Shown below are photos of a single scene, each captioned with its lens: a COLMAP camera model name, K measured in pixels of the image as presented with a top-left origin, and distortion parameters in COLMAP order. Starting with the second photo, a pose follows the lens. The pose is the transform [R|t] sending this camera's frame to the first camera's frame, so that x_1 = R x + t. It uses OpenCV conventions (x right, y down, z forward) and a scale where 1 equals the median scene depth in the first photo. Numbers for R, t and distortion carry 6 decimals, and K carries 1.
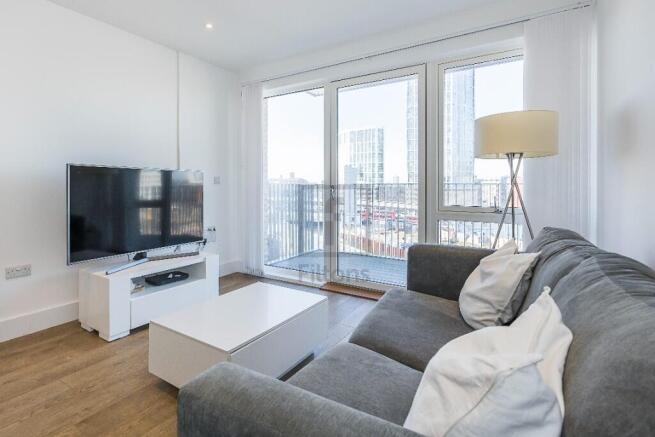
lens RADIAL K [[320.1, 0, 306.2], [0, 320.1, 187.2], [0, 0, 1]] dist [0.000495, -0.000122]
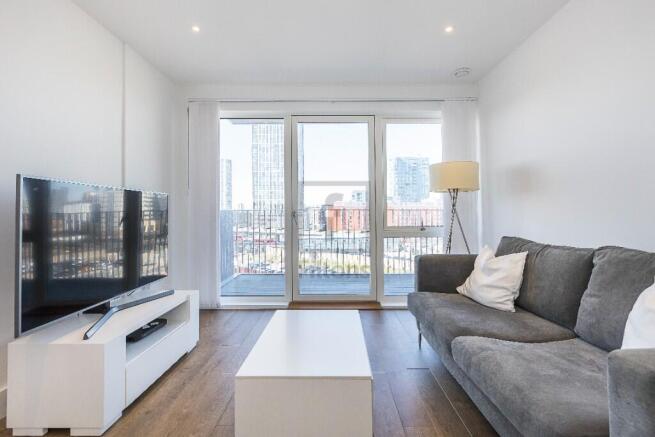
lens RADIAL K [[289.4, 0, 330.5], [0, 289.4, 207.0], [0, 0, 1]] dist [0.002924, 0.000234]
pose [[0.841252, 0.008527, 0.540577, -0.395569], [0.003851, 0.999756, -0.021762, 0.002345], [-0.540630, 0.020389, 0.841013, 0.135585]]
